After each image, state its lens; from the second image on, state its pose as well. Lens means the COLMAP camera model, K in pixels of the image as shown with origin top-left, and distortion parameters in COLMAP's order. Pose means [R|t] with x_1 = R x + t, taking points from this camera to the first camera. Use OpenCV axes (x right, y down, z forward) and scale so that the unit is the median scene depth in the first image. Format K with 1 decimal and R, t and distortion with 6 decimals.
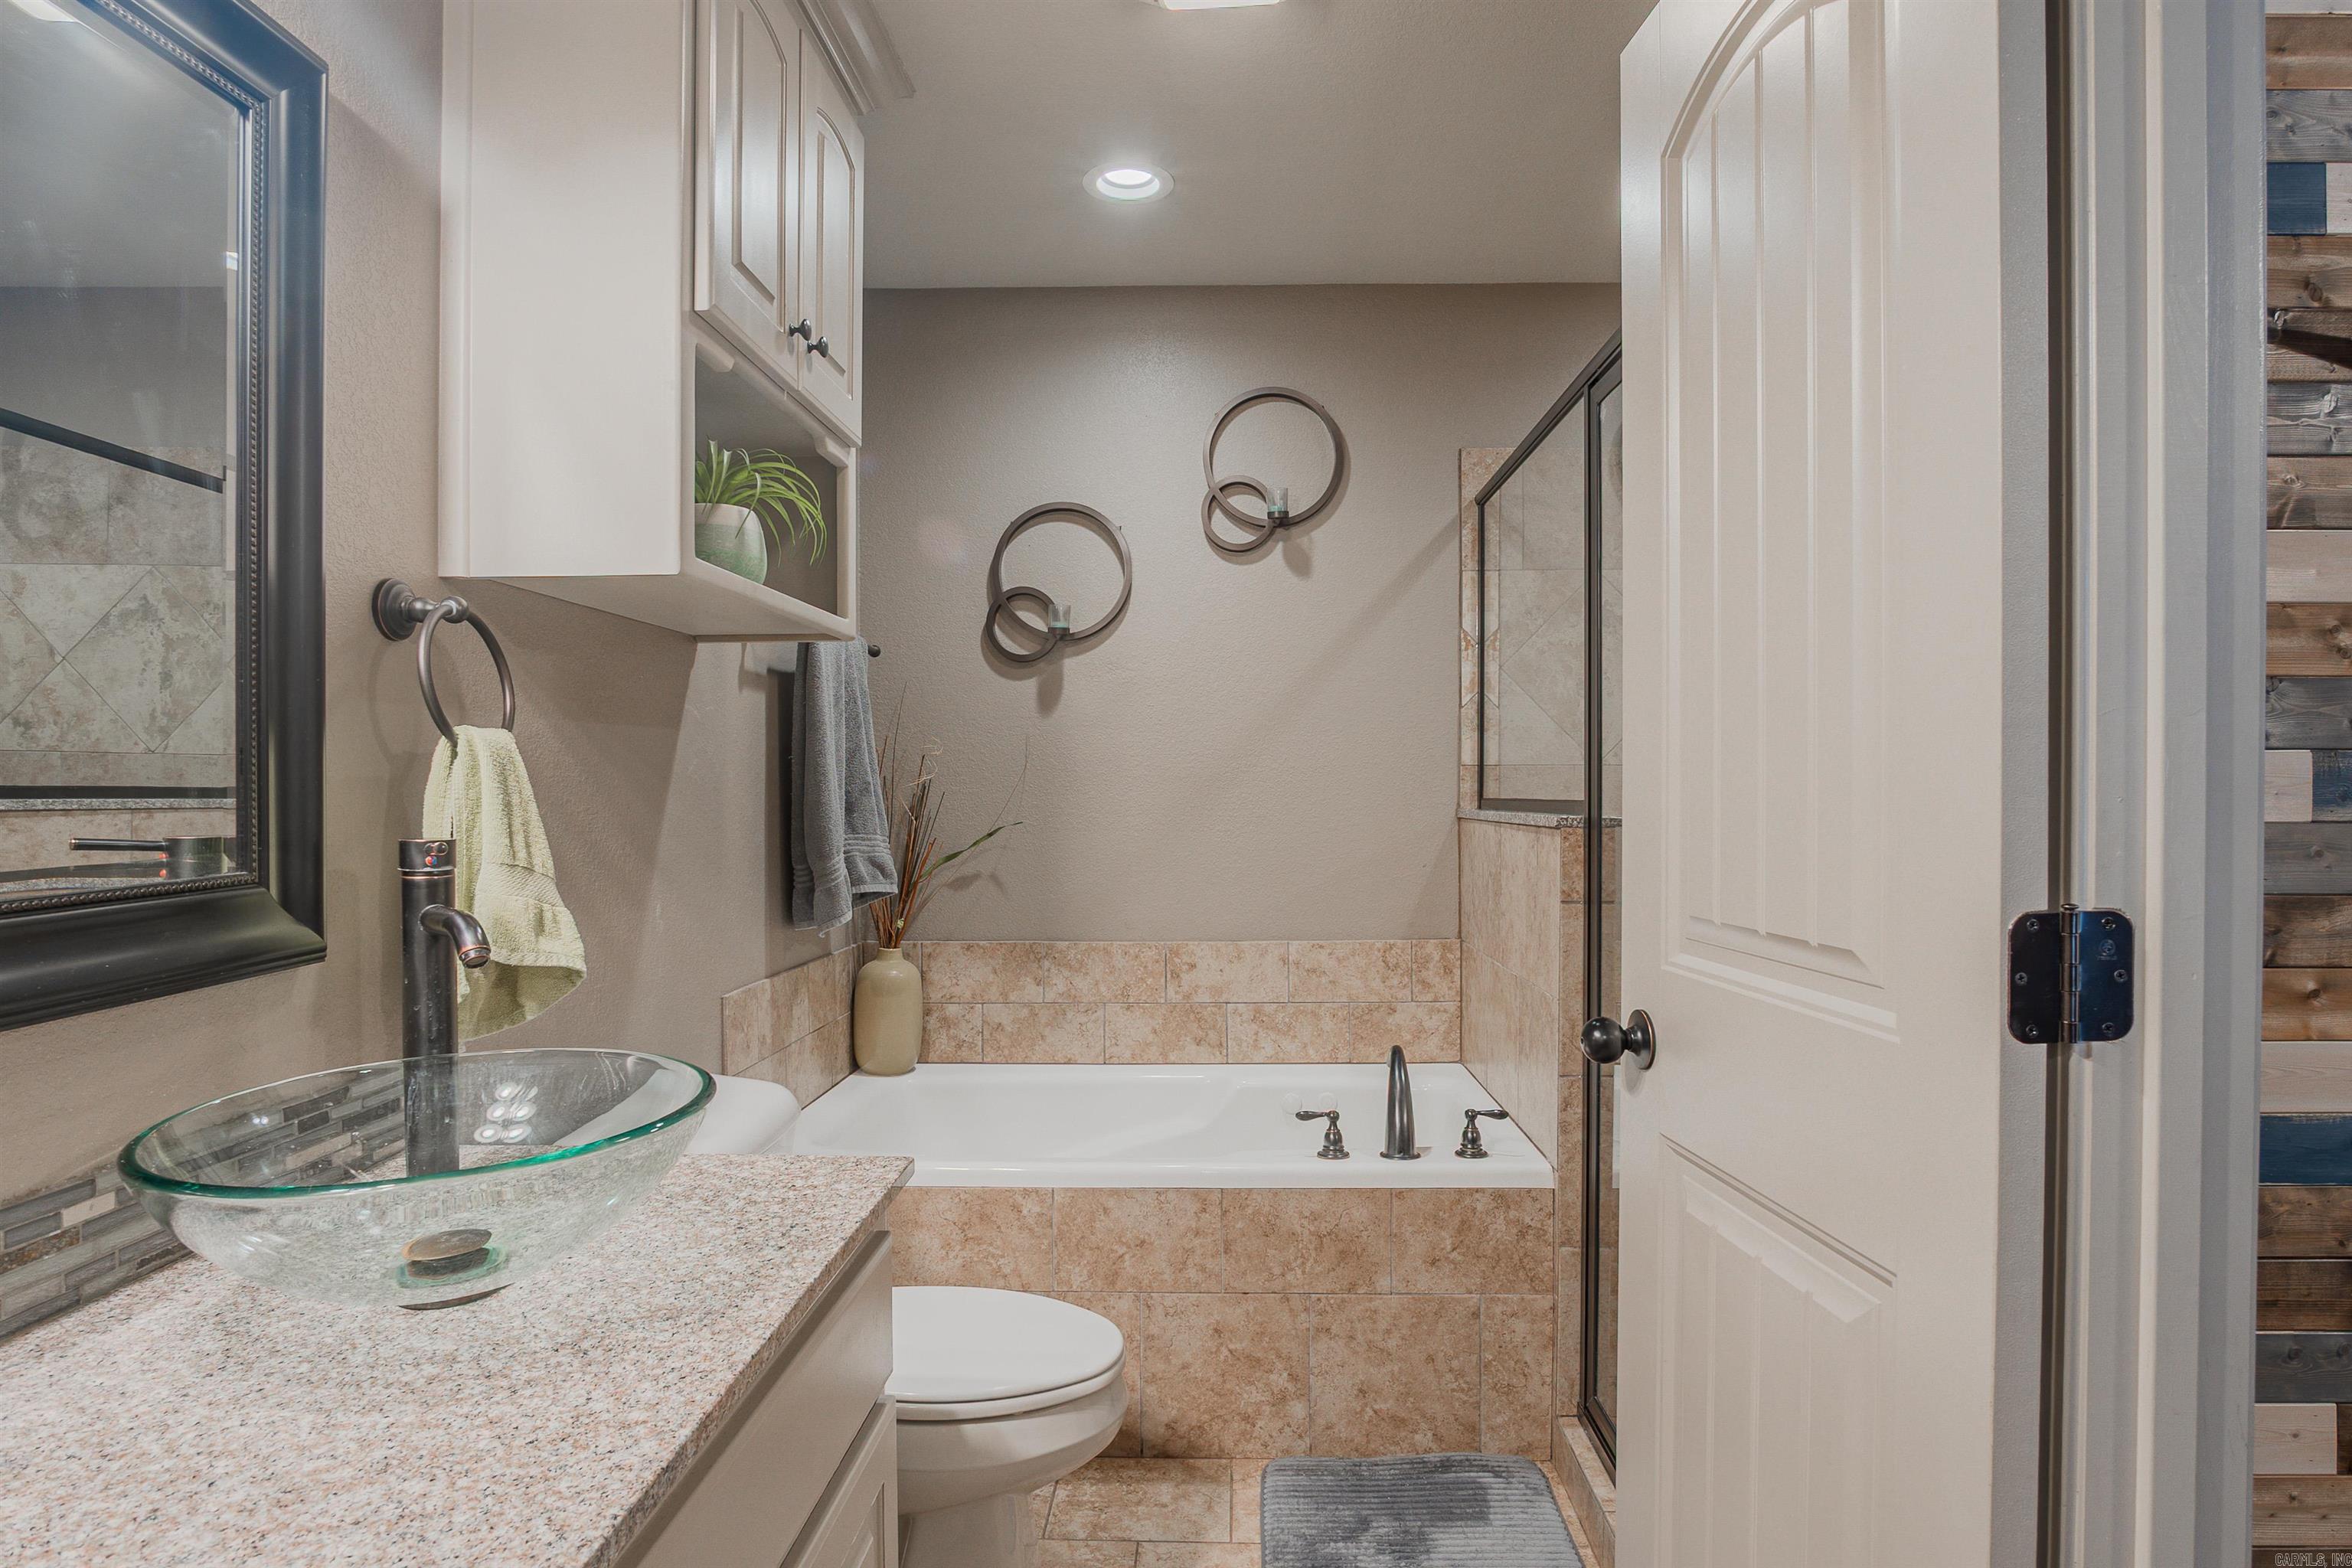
lens RADIAL K [[1276.8, 0, 1181.8], [0, 1276.8, 777.4], [0, 0, 1]] dist [-0.034491, 0.009114]
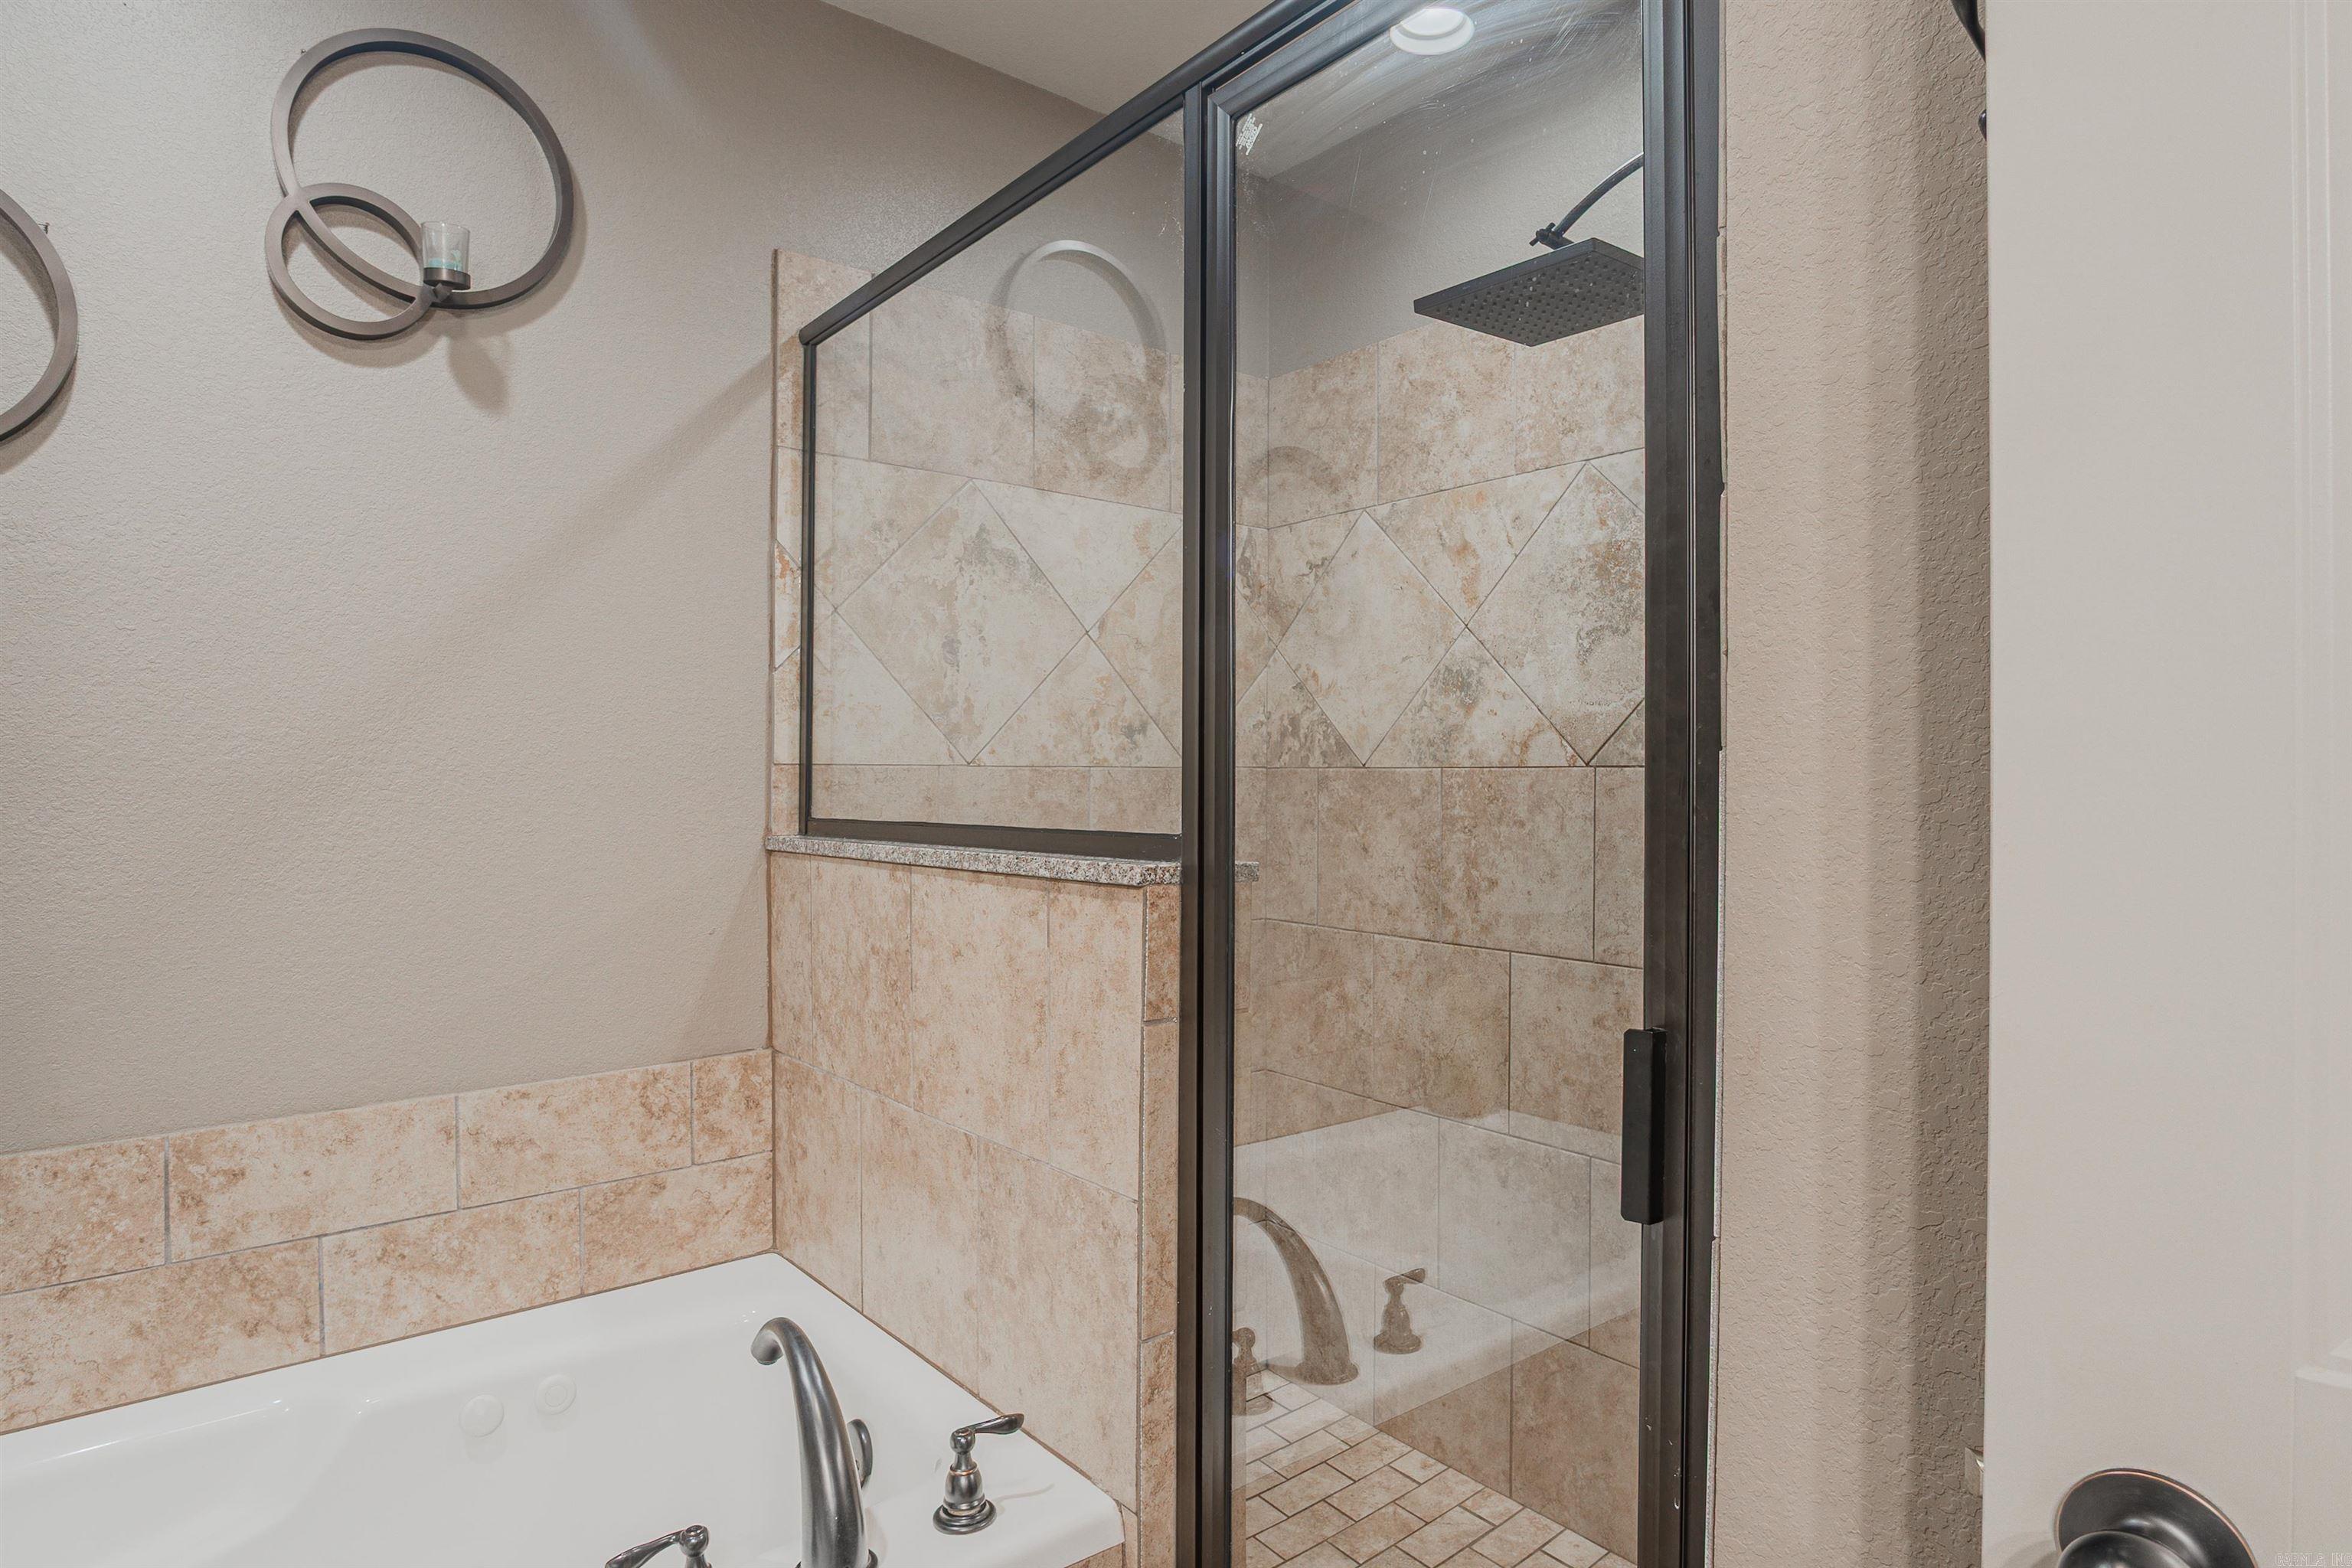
lens RADIAL K [[1276.8, 0, 1181.8], [0, 1276.8, 777.4], [0, 0, 1]] dist [-0.034491, 0.009114]
pose [[0.753216, 0.004690, 0.657757, -0.034514], [-0.007247, 0.999973, 0.001169, -0.005359], [-0.657733, -0.005647, 0.753230, 0.411708]]
